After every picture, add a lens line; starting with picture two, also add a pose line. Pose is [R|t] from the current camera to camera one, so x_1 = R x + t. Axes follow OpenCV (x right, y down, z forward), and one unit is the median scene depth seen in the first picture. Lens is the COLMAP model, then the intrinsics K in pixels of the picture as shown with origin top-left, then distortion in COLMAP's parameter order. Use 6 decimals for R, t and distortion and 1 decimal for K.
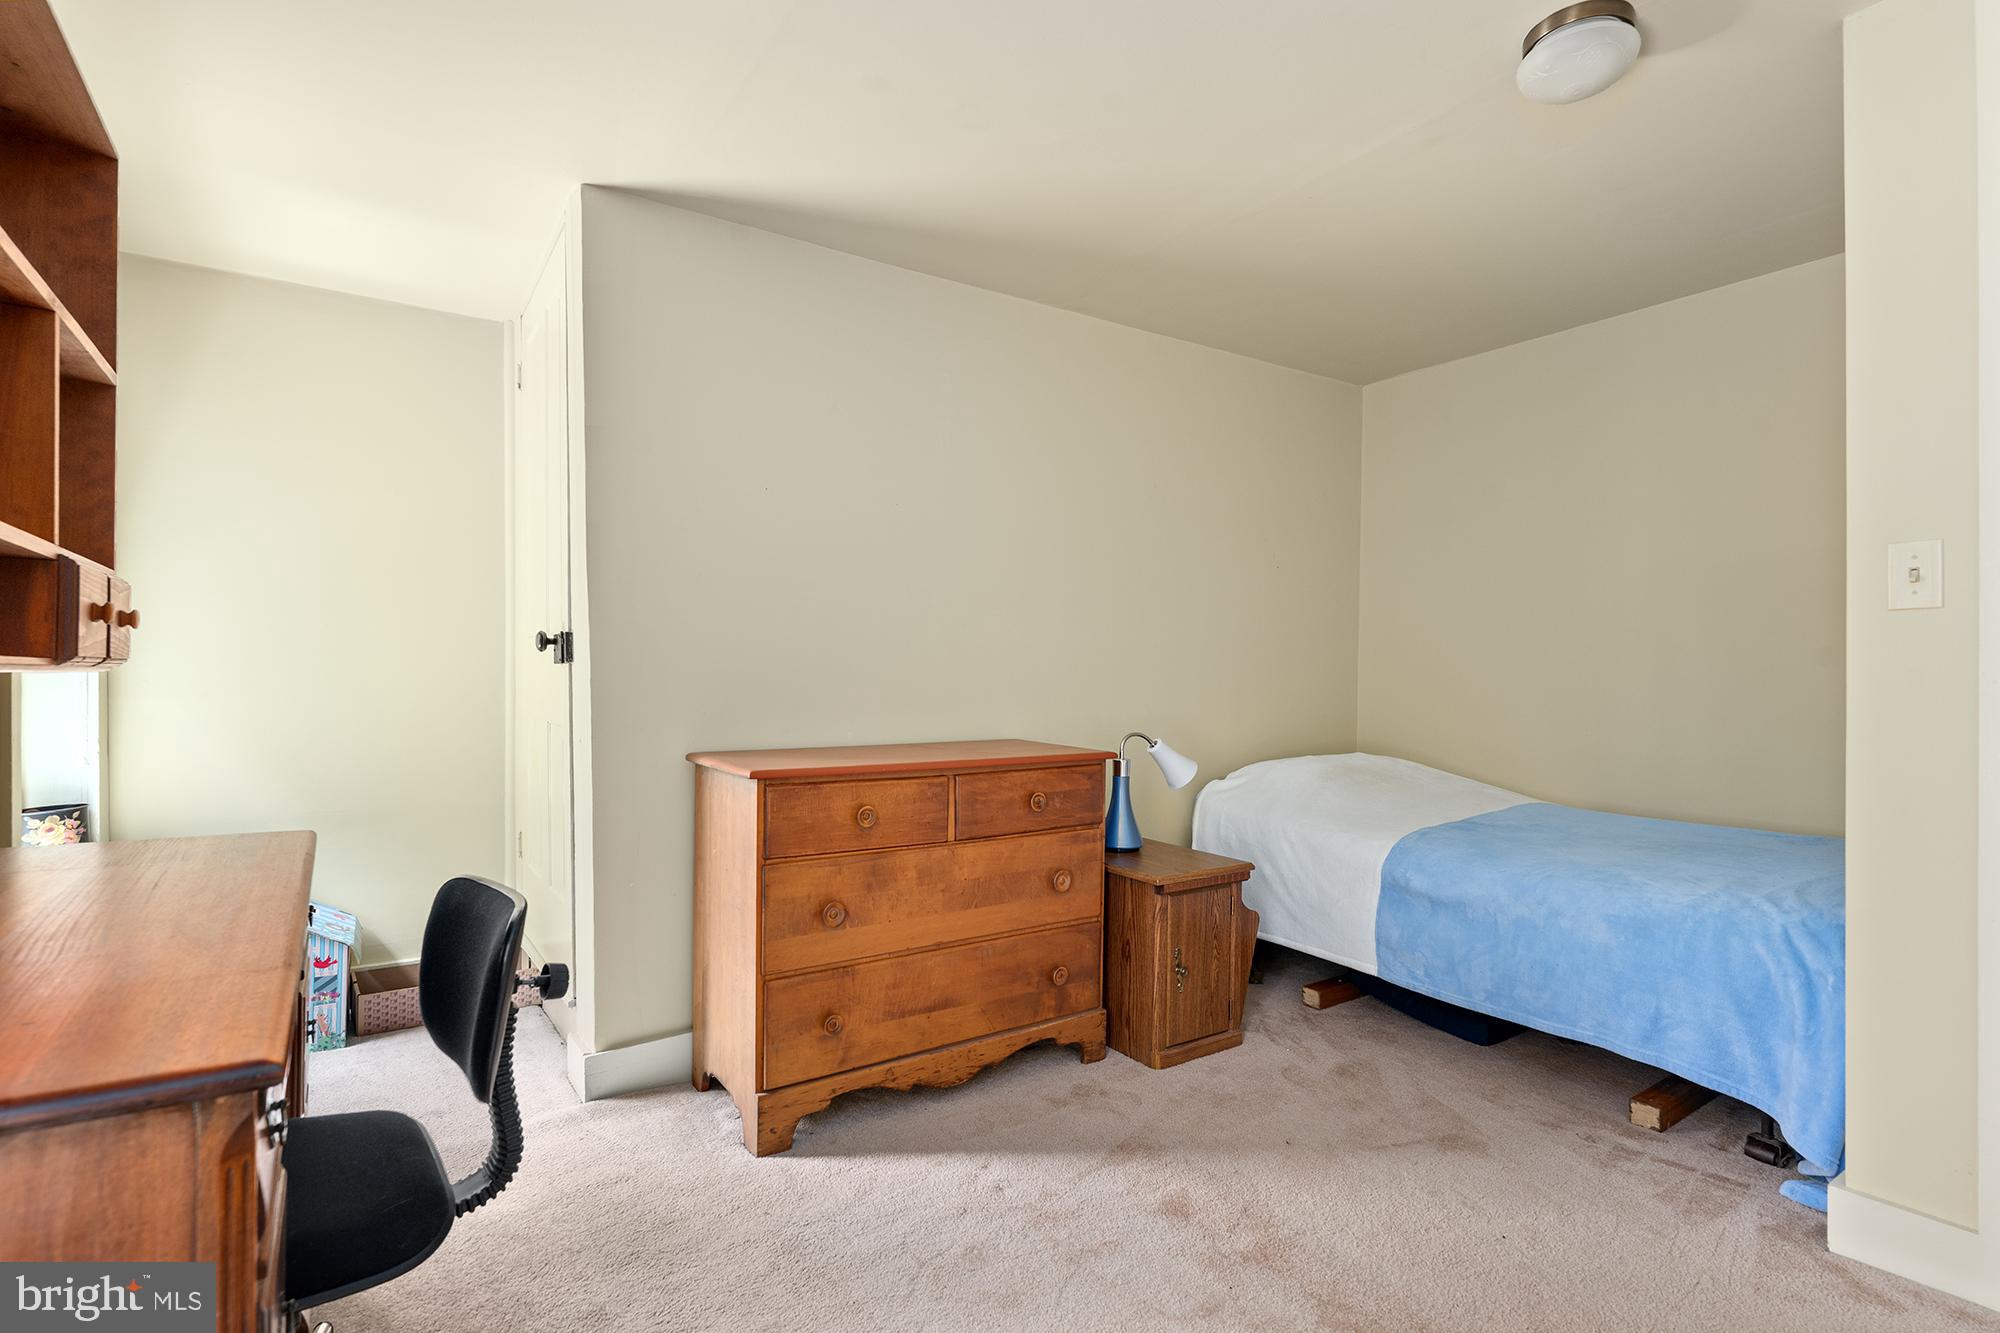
lens RADIAL K [[946.4, 0, 1000.0], [0, 946.4, 666.5], [0, 0, 1]] dist [-0.003356, -0.000752]
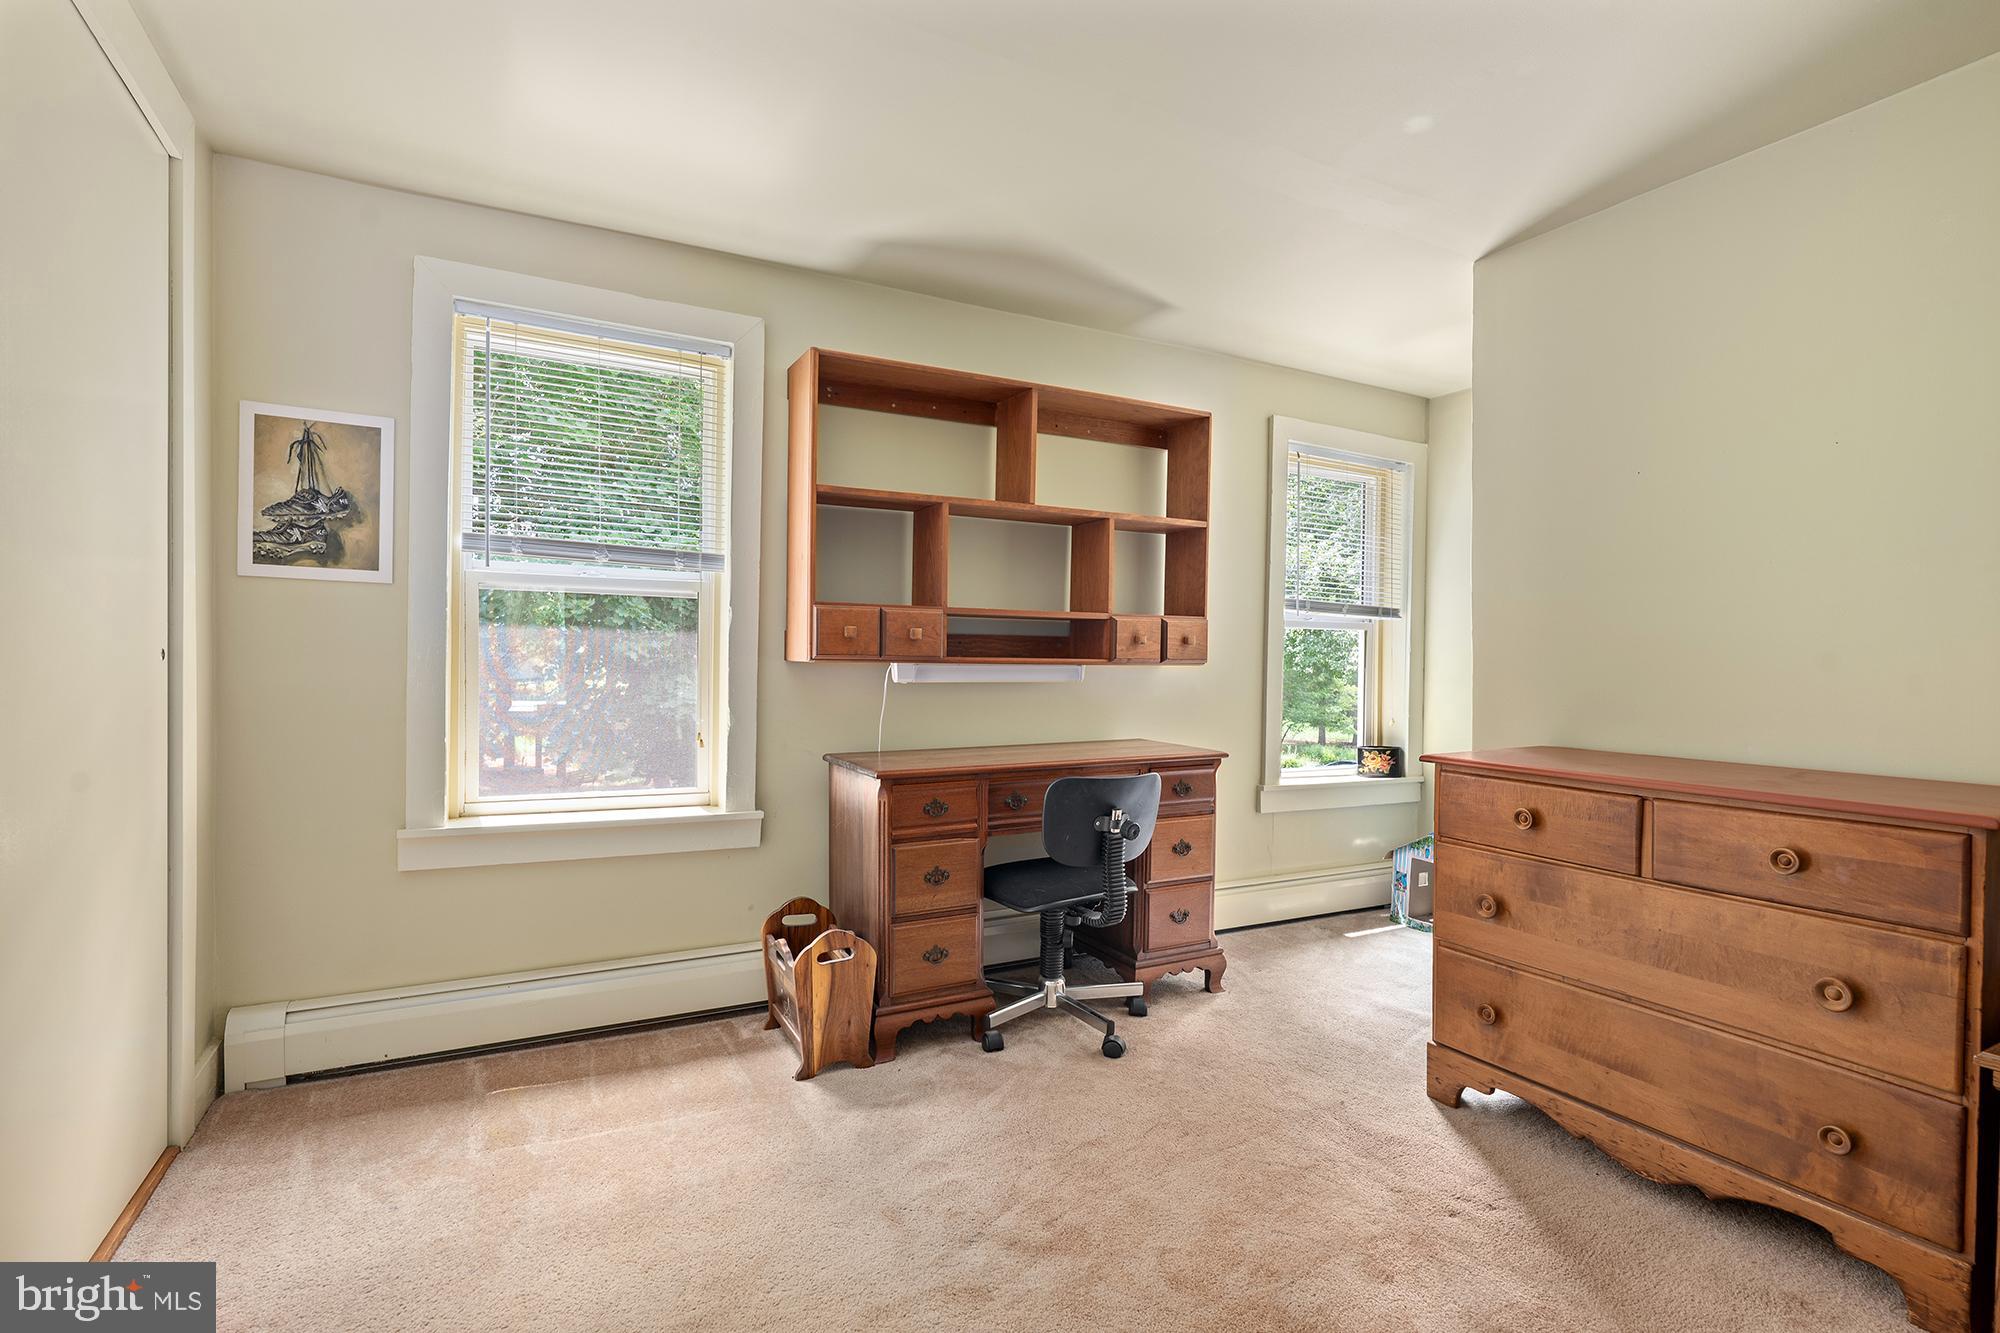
lens RADIAL K [[946.4, 0, 1000.0], [0, 946.4, 666.5], [0, 0, 1]] dist [-0.003356, -0.000752]
pose [[-0.089655, 0.002415, -0.995970, 0.815458], [-0.006799, 0.999972, 0.003036, 0.003680], [0.995950, 0.007043, -0.089636, 0.519618]]
